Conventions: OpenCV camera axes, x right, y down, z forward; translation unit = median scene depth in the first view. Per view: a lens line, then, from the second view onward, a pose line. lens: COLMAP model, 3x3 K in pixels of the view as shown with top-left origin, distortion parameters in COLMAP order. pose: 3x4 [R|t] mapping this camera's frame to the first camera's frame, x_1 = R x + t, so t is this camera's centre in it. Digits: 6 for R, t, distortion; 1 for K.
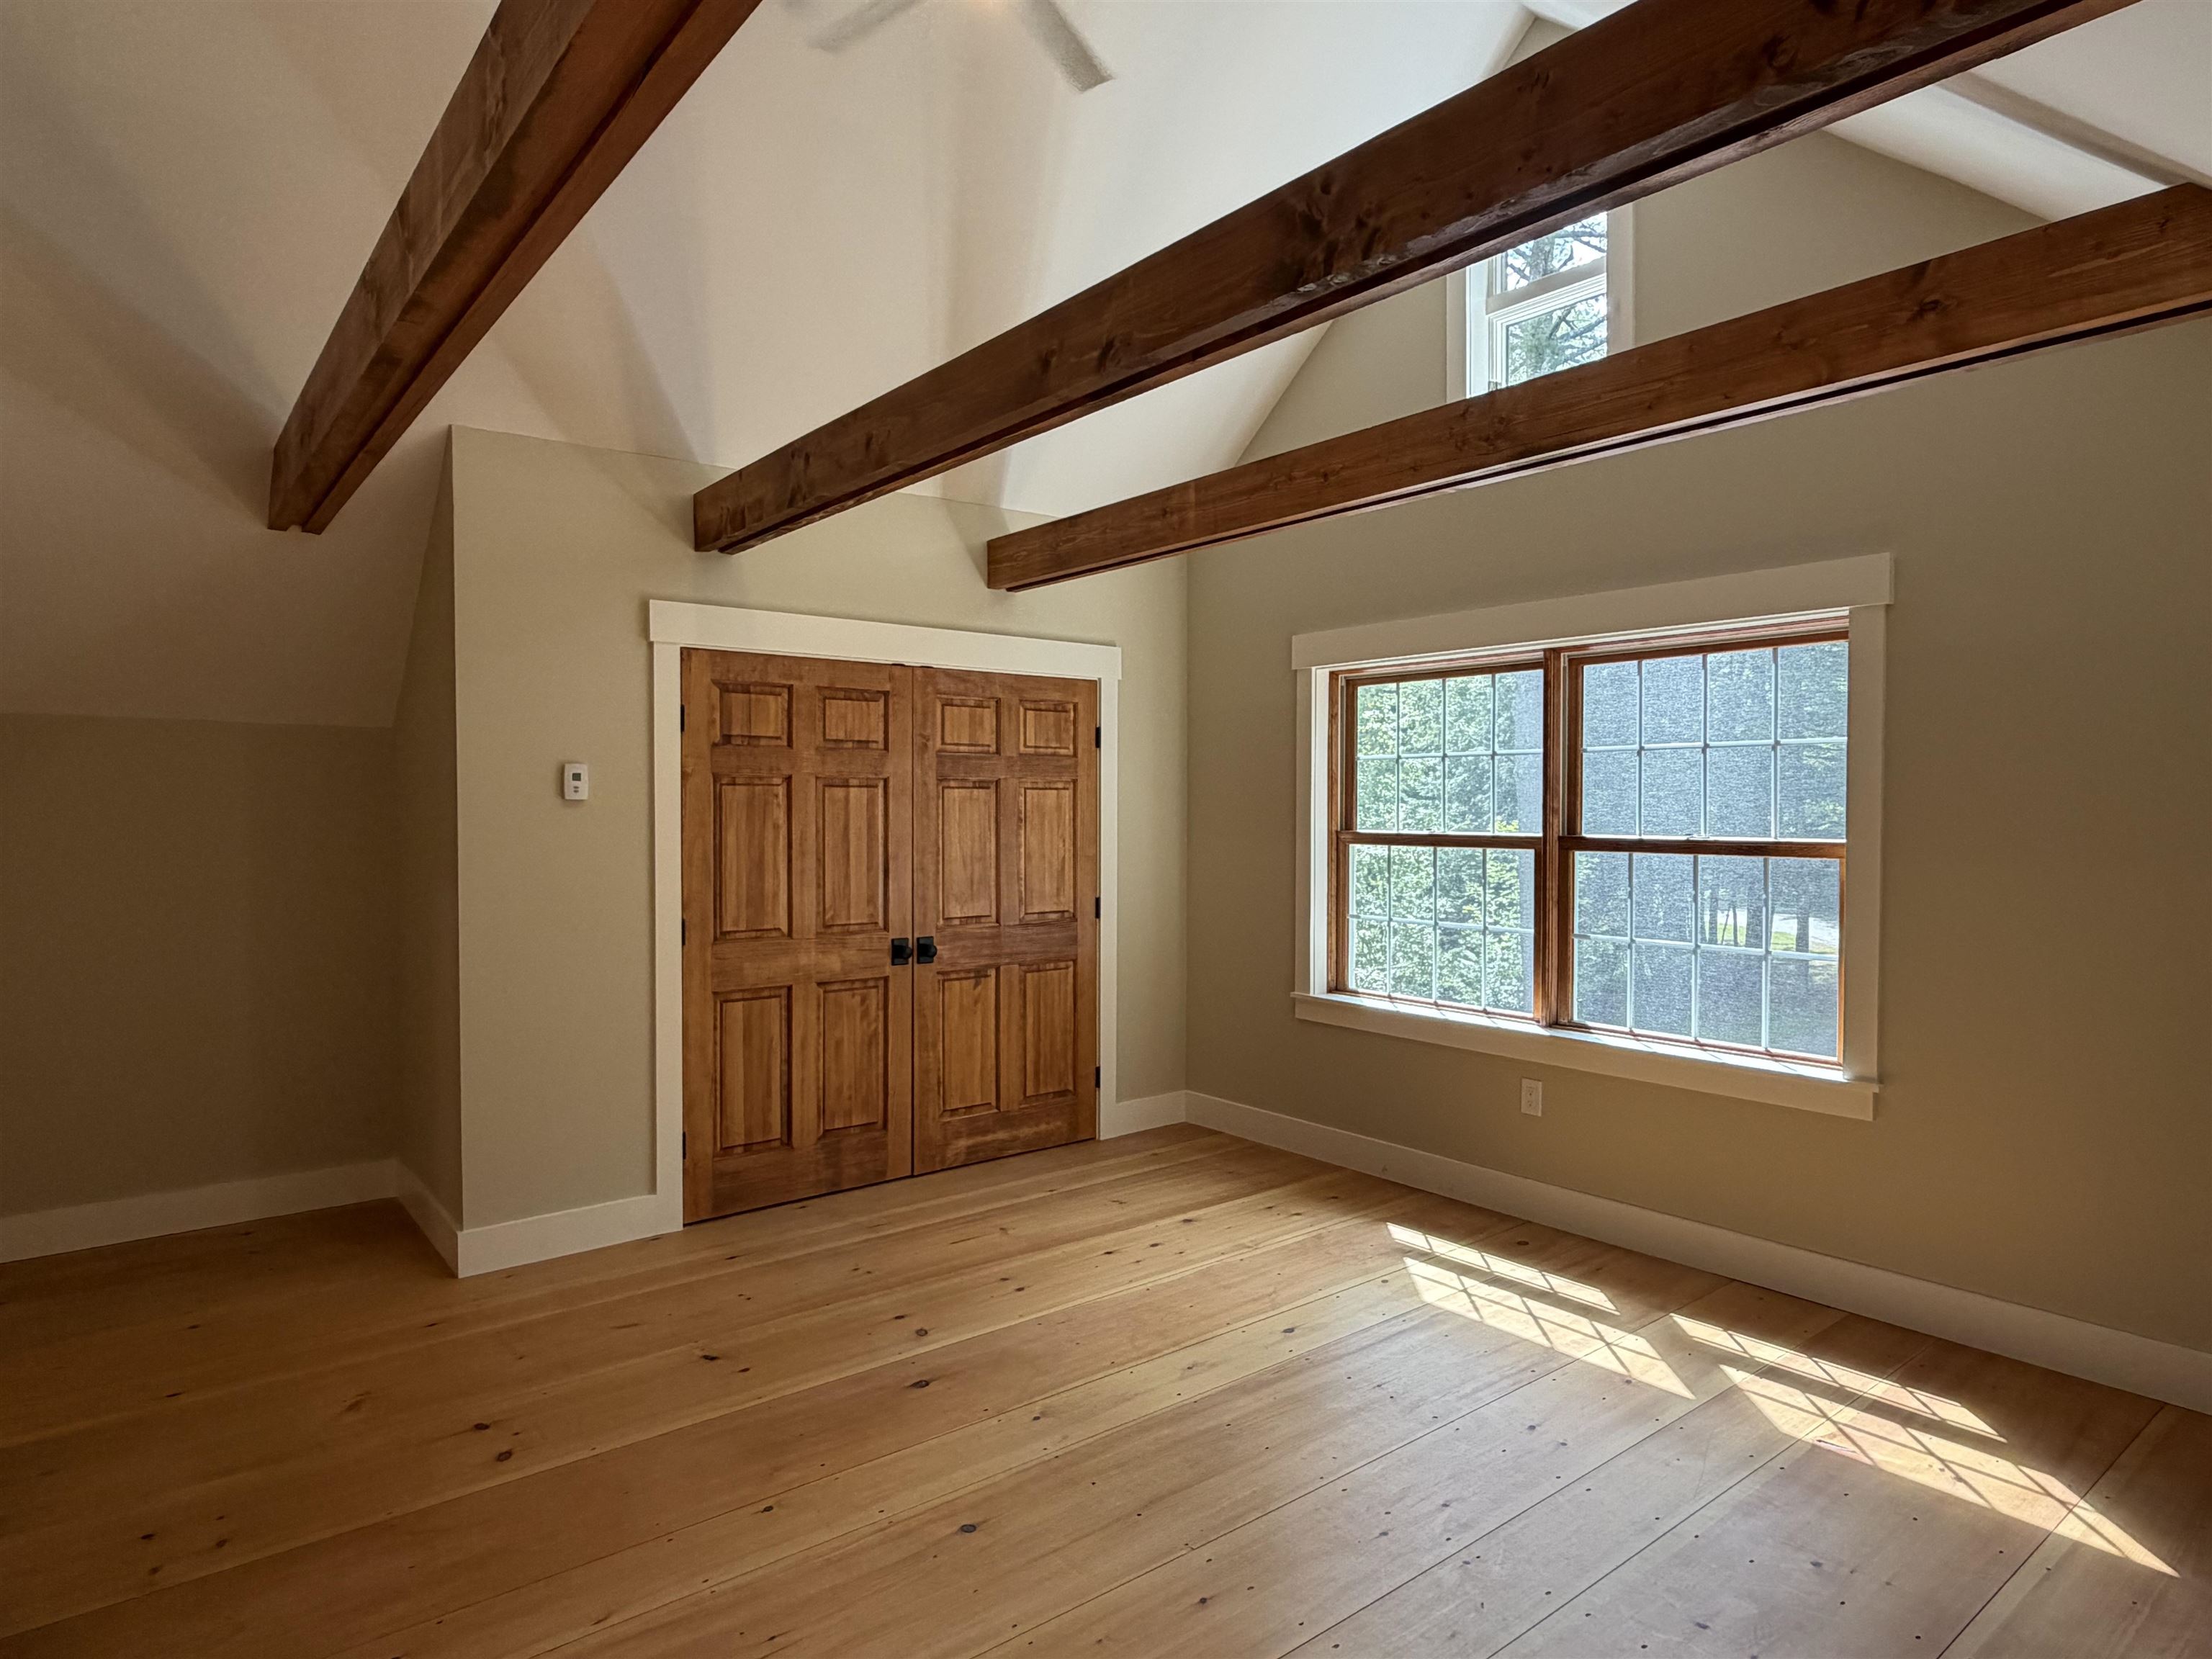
lens RADIAL K [[1275.9, 0, 1106.0], [0, 1275.9, 829.5], [0, 0, 1]] dist [-0.005362, -0.000218]
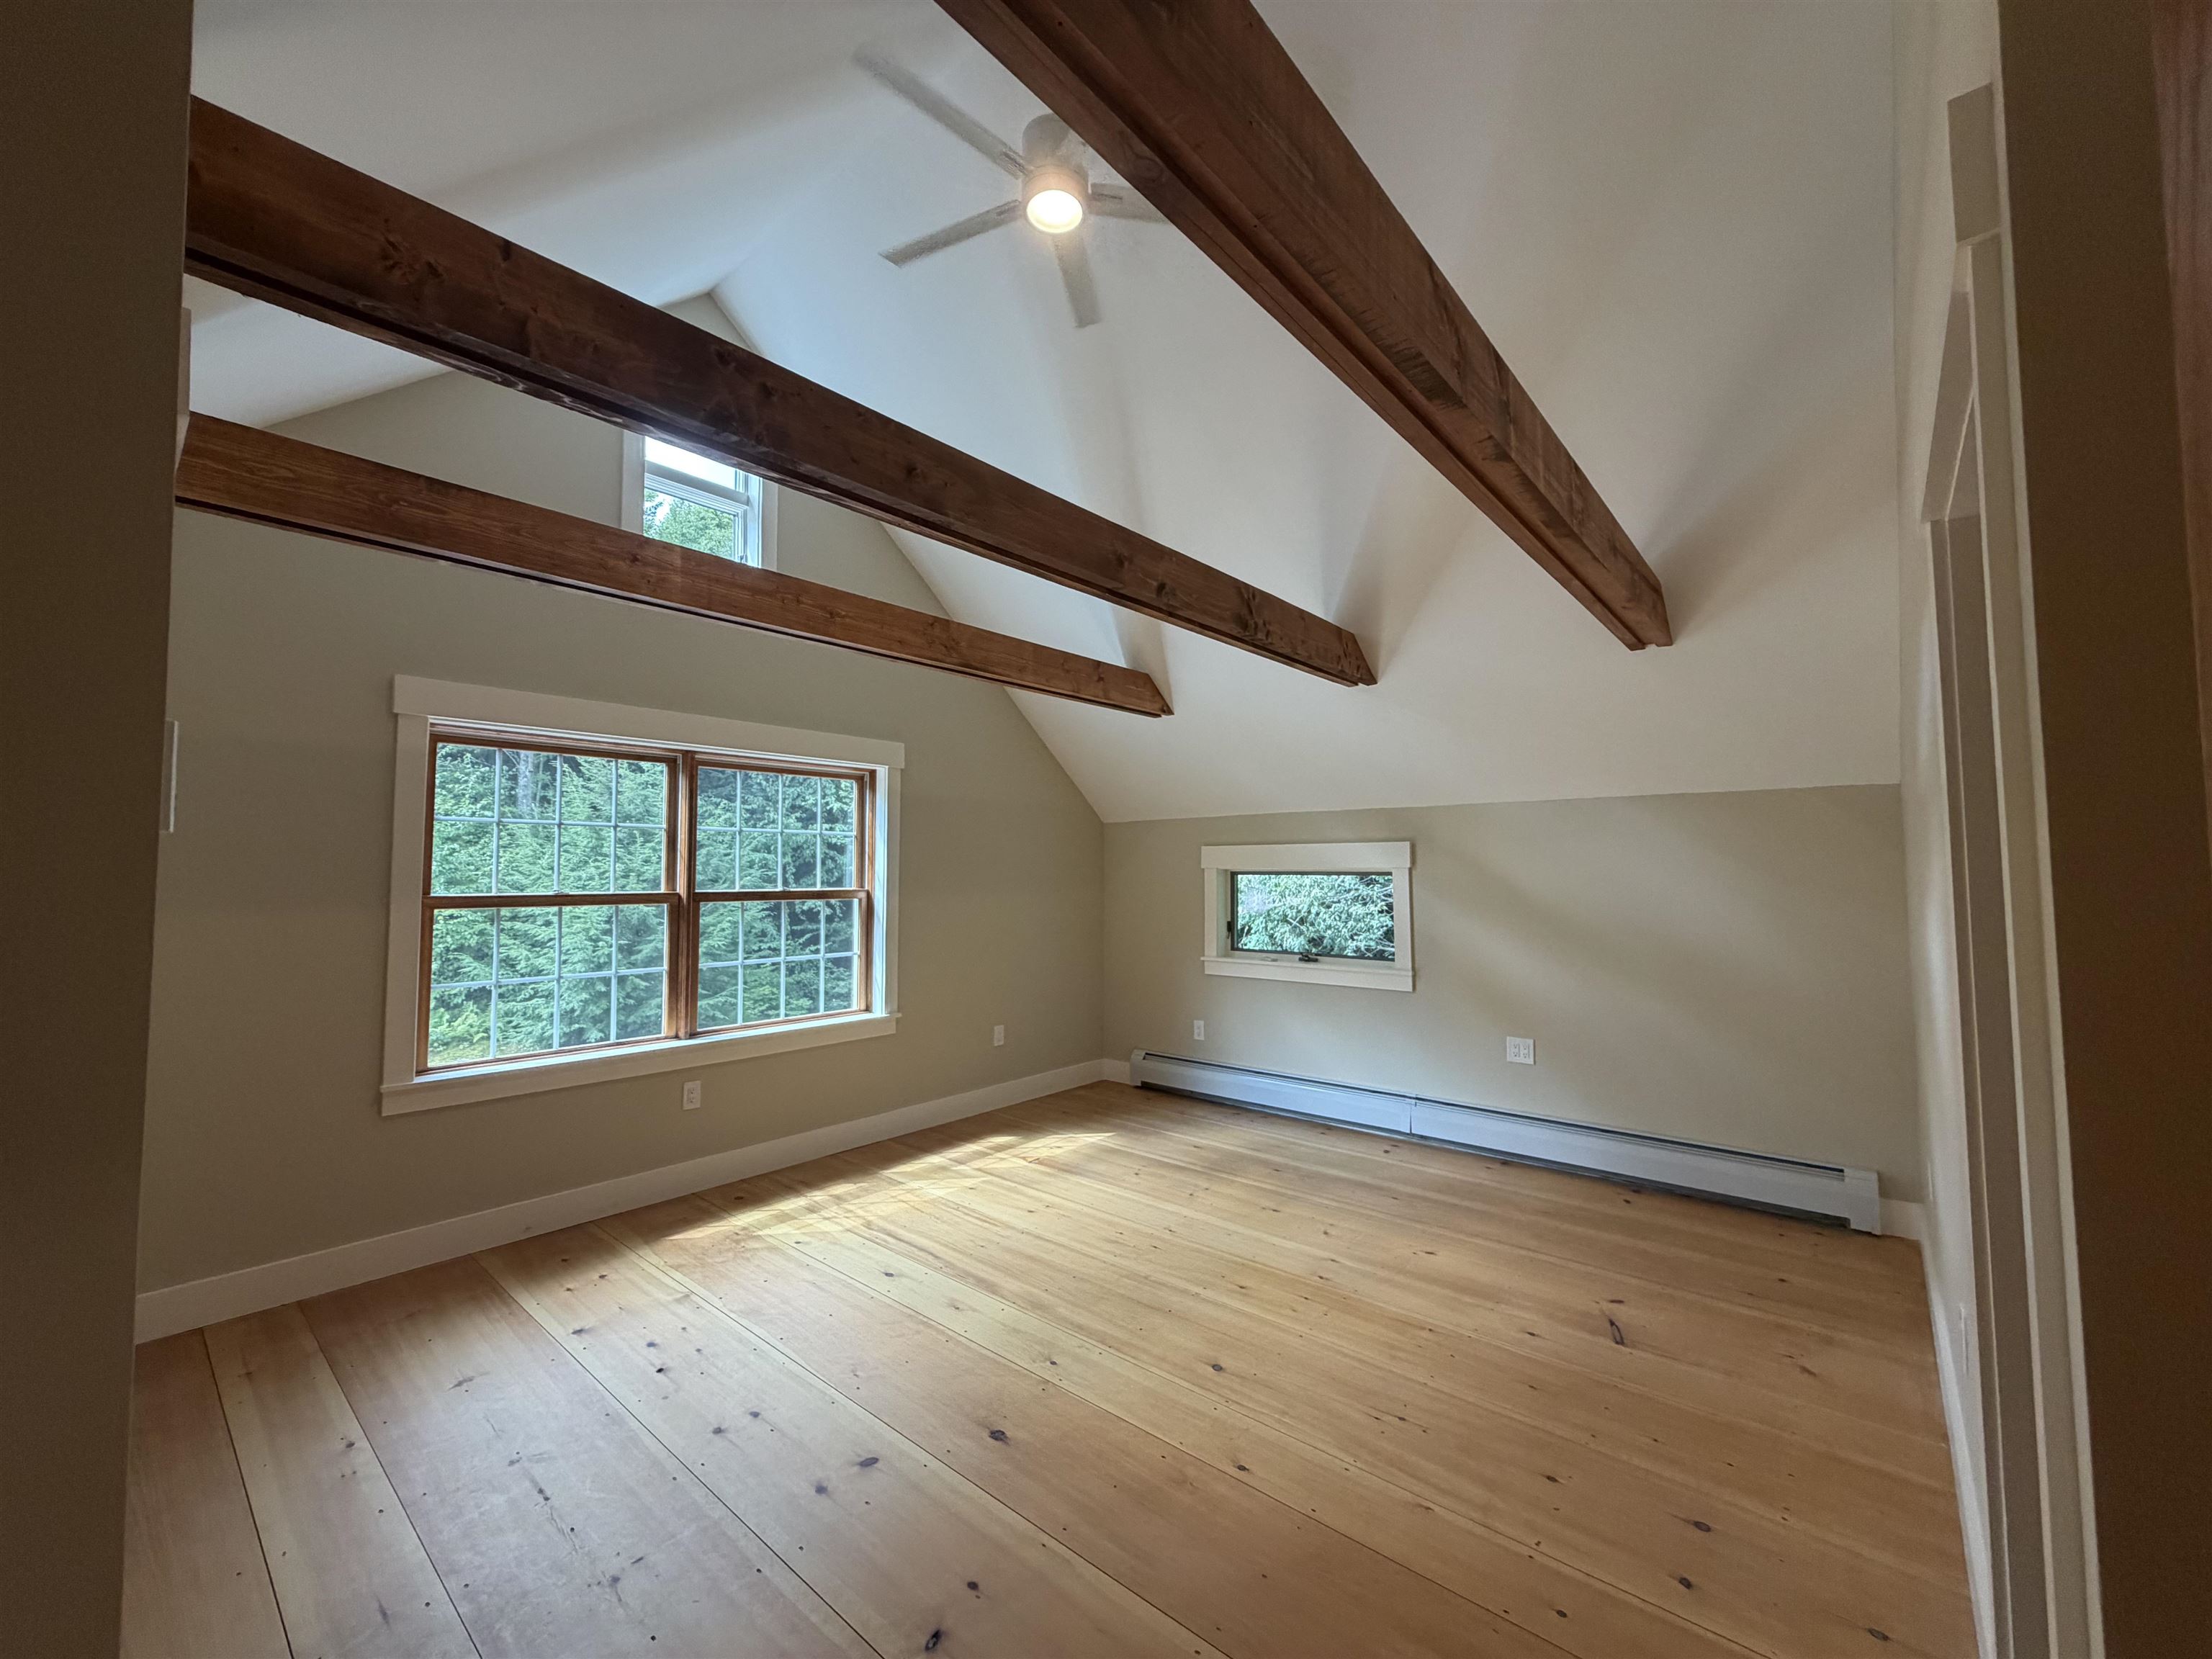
lens RADIAL K [[881.5, 0, 1099.3], [0, 881.5, 824.6], [0, 0, 1]] dist [-0.000305, 0.000007]
pose [[-0.184424, 0.055710, 0.981267, -0.689995], [0.020904, 0.998389, -0.052754, -0.008363], [-0.982625, 0.010783, -0.185291, 0.825900]]
